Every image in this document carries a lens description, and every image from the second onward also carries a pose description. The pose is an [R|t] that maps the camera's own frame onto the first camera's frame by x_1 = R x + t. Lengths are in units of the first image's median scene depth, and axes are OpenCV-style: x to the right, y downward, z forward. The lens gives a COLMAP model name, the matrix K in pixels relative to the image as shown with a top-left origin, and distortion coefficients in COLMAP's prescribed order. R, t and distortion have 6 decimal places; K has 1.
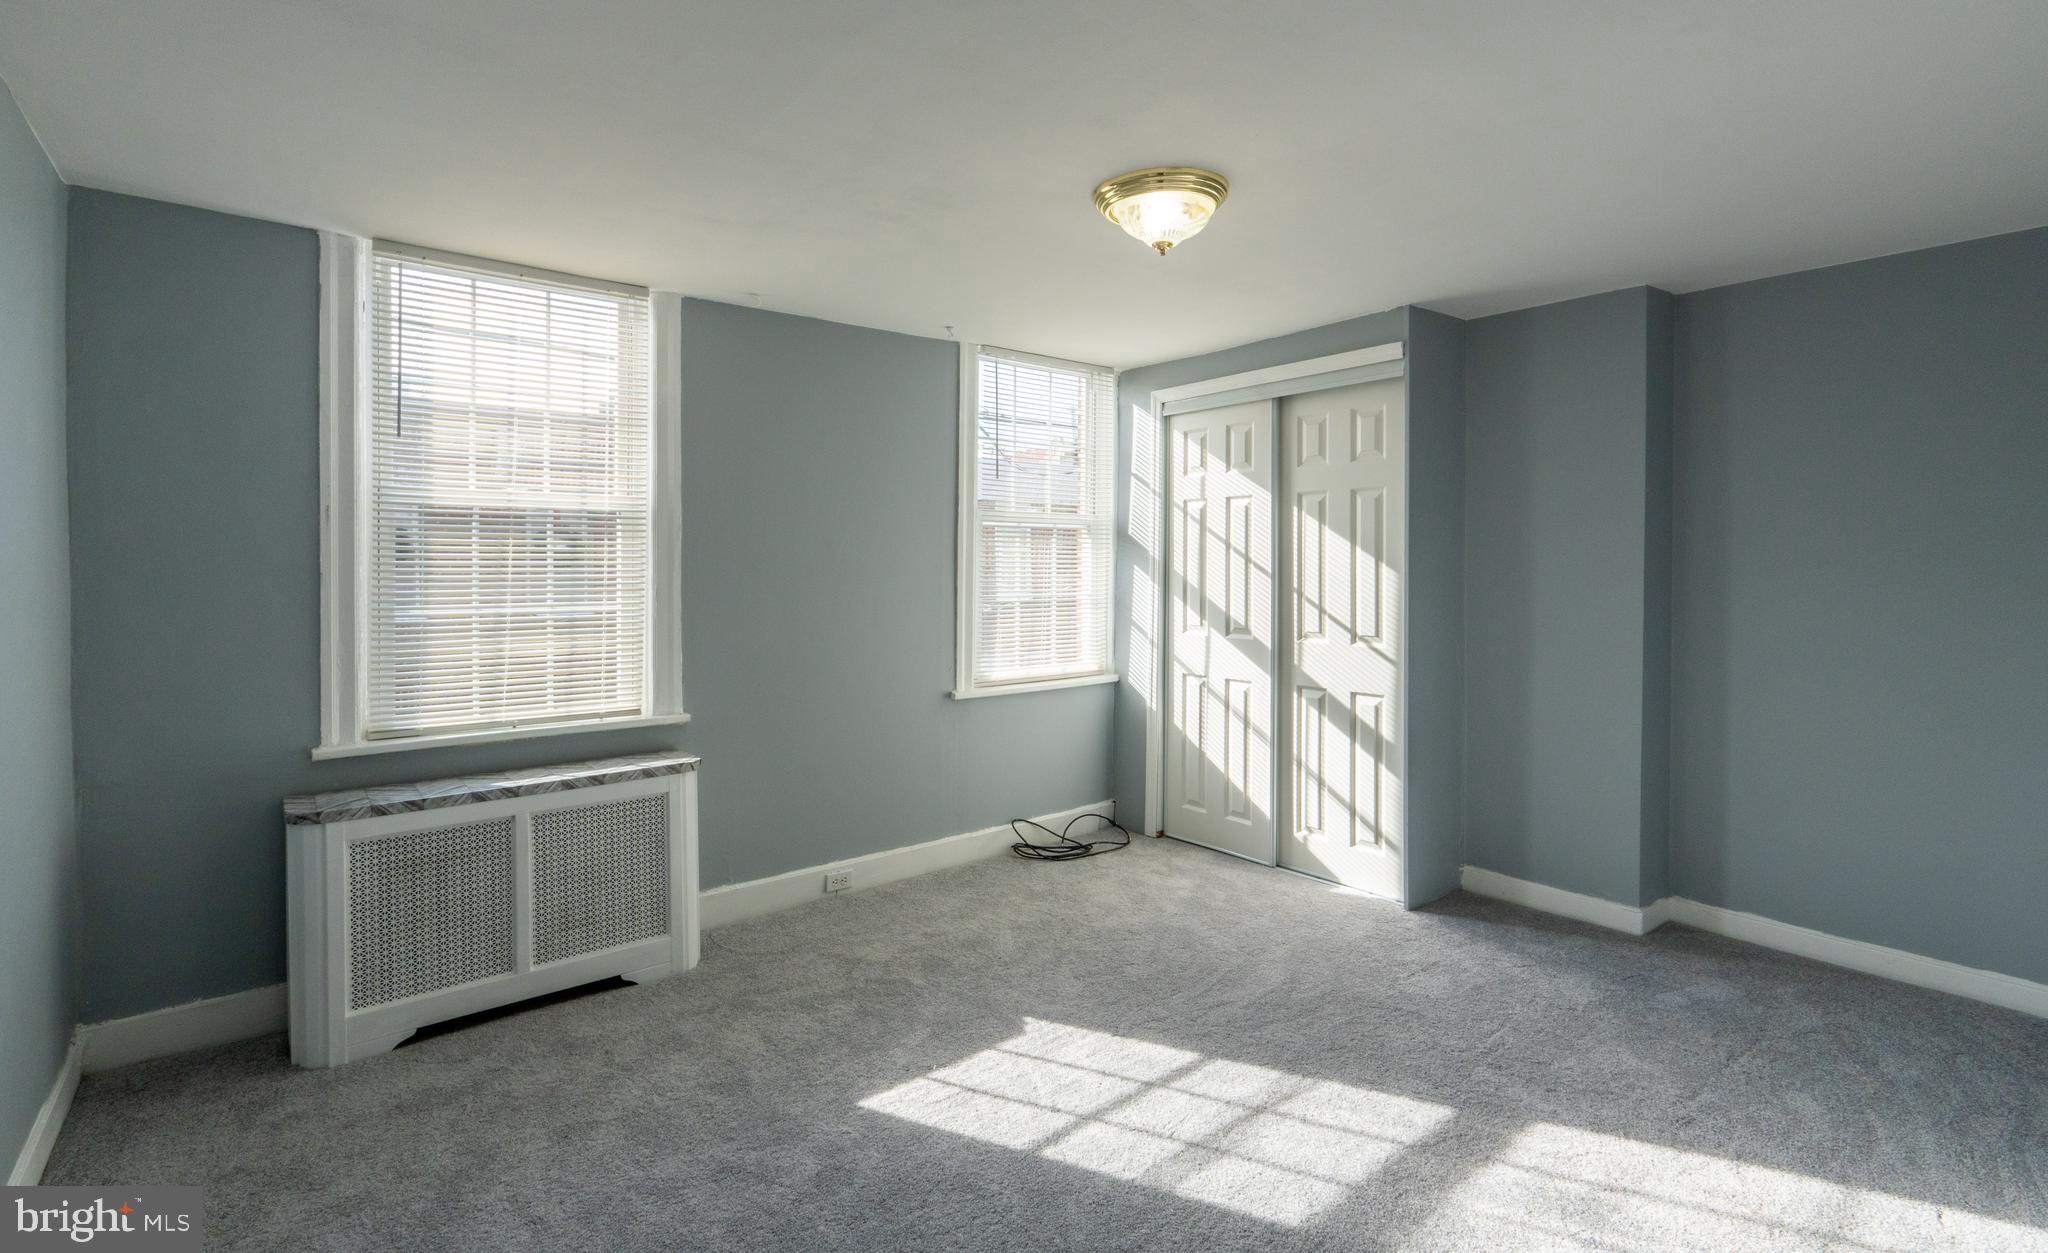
lens RADIAL K [[944.2, 0, 1022.8], [0, 944.2, 584.6], [0, 0, 1]] dist [0.000077, -0.000066]
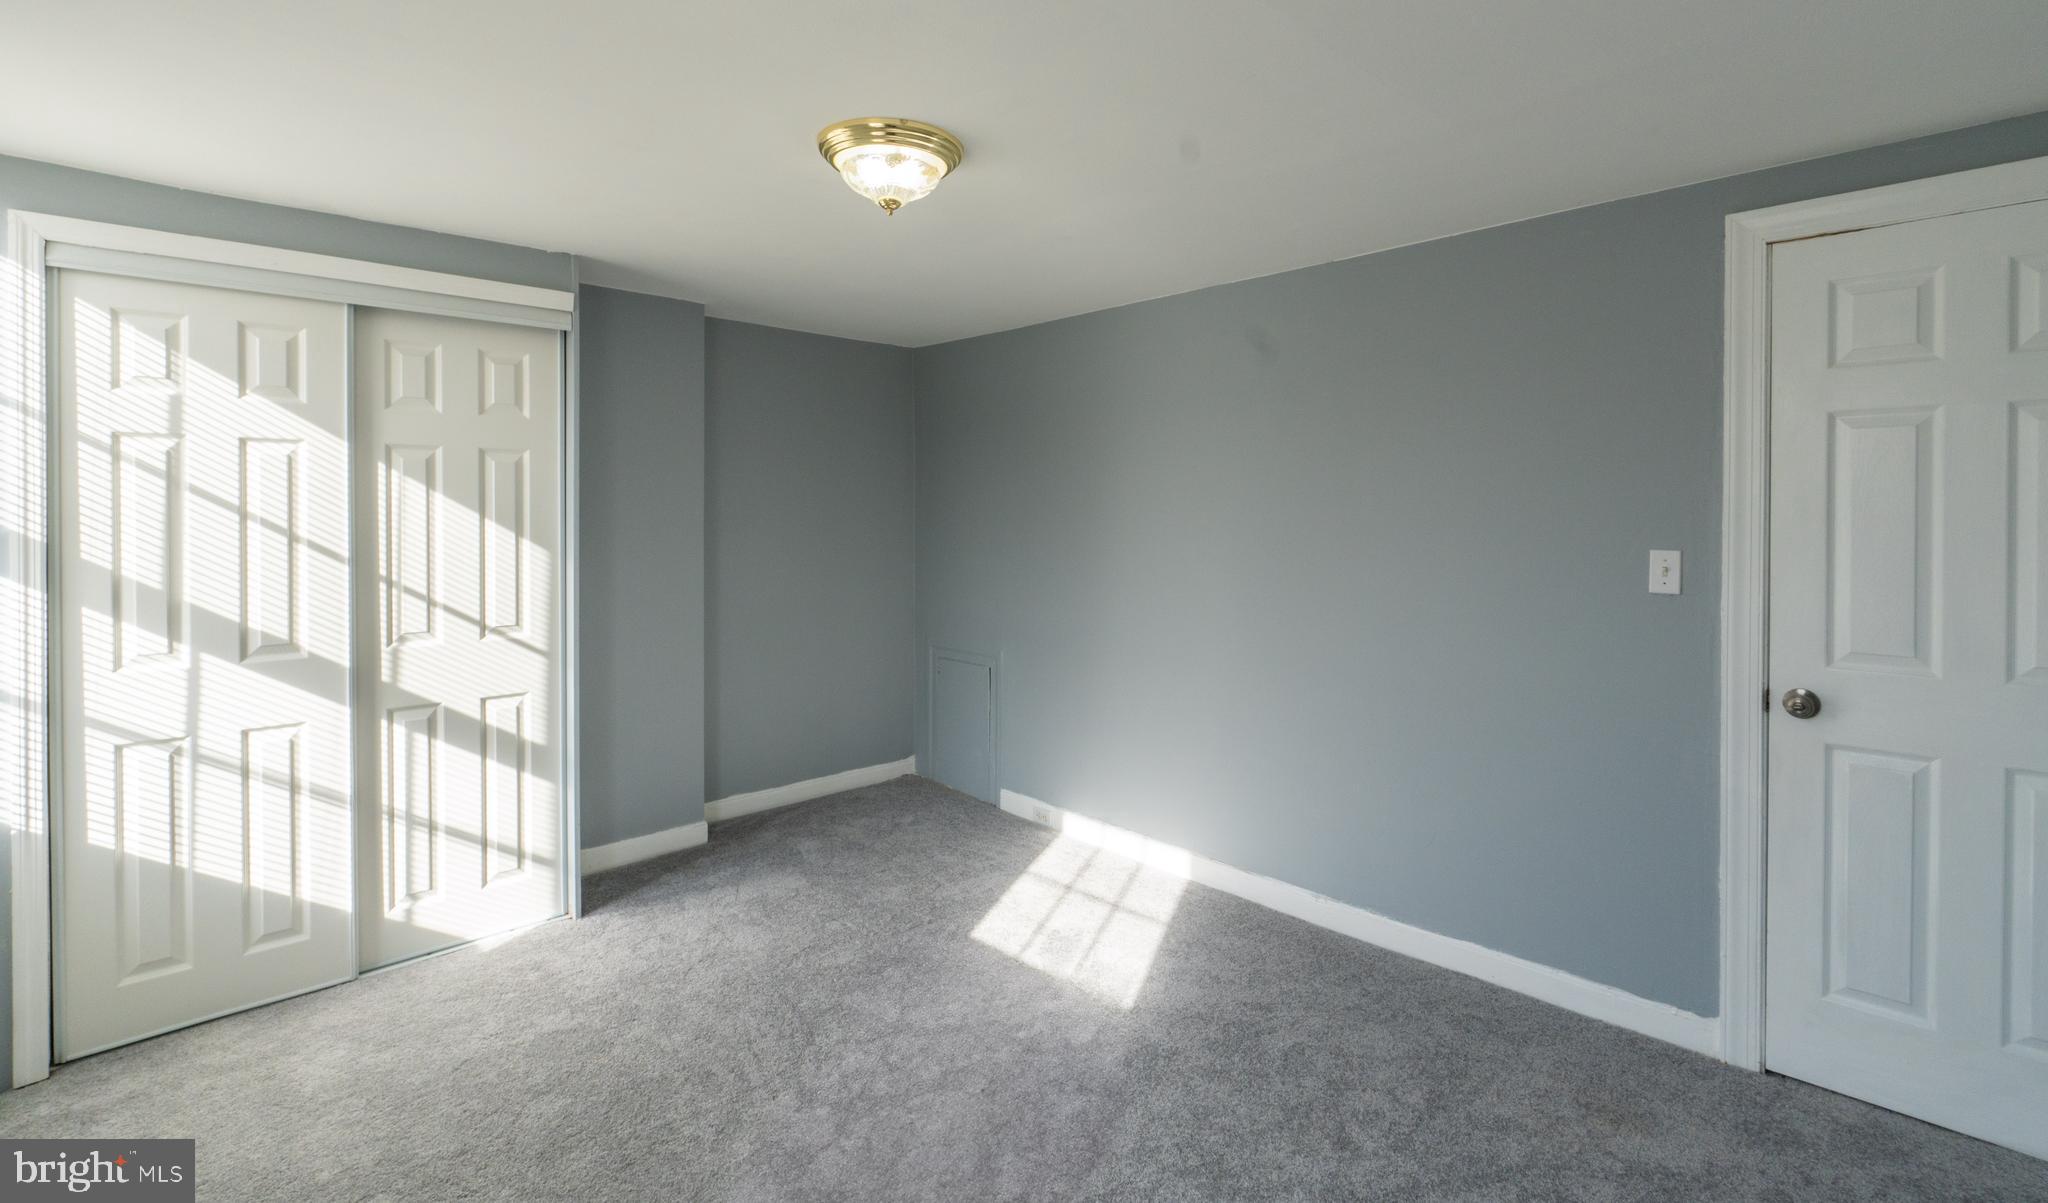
lens RADIAL K [[952.9, 0, 1019.4], [0, 952.9, 525.4], [0, 0, 1]] dist [-0.003016, -0.000966]
pose [[-0.103113, -0.015219, 0.994553, -0.485732], [0.018719, 0.999676, 0.017238, -0.037959], [-0.994493, 0.020394, -0.102795, 0.589739]]
